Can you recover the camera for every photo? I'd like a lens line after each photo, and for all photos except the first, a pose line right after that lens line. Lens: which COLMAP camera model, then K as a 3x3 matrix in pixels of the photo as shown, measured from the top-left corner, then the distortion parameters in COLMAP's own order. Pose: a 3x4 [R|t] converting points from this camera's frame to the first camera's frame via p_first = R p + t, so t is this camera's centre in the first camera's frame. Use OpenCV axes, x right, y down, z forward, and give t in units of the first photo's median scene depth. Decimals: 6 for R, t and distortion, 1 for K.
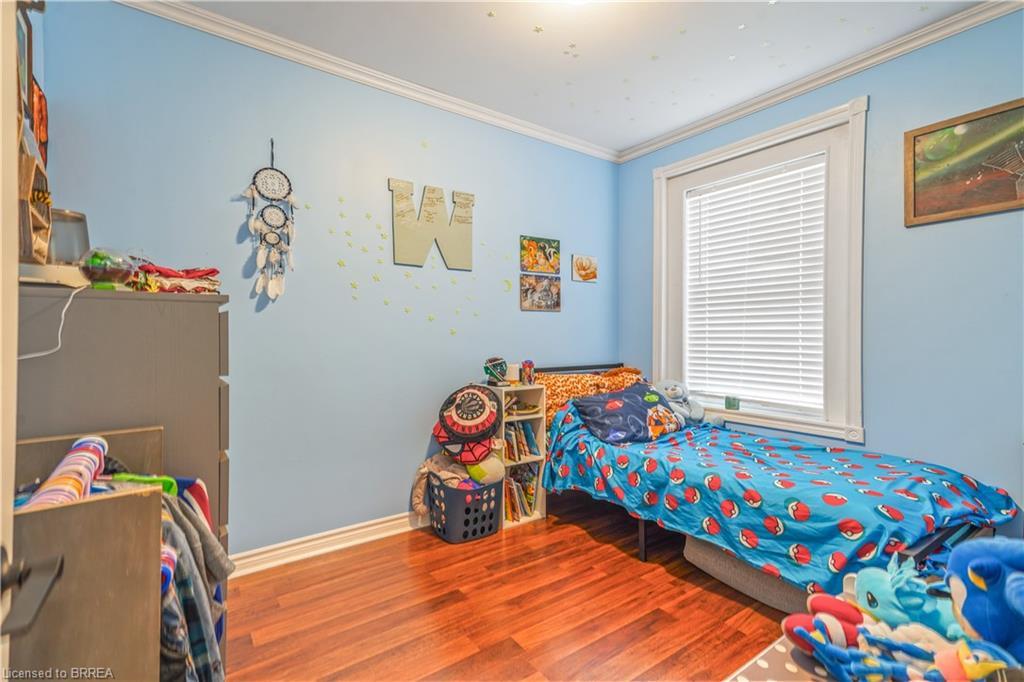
lens RADIAL K [[461.2, 0, 514.4], [0, 461.2, 336.1], [0, 0, 1]] dist [0.029759, -0.000073]
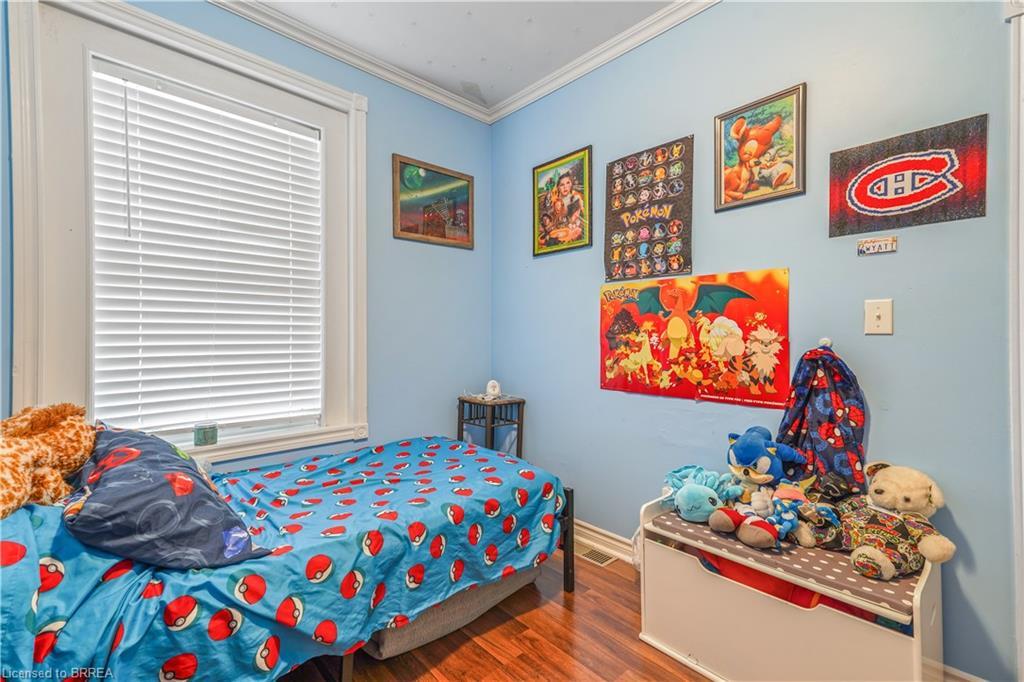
lens RADIAL K [[461.2, 0, 516.4], [0, 461.2, 338.3], [0, 0, 1]] dist [0.029759, -0.000073]
pose [[-0.114707, -0.001884, 0.993398, -0.287606], [0.004530, 0.999987, 0.002419, 0.009870], [-0.993389, 0.004778, -0.114697, 0.770391]]
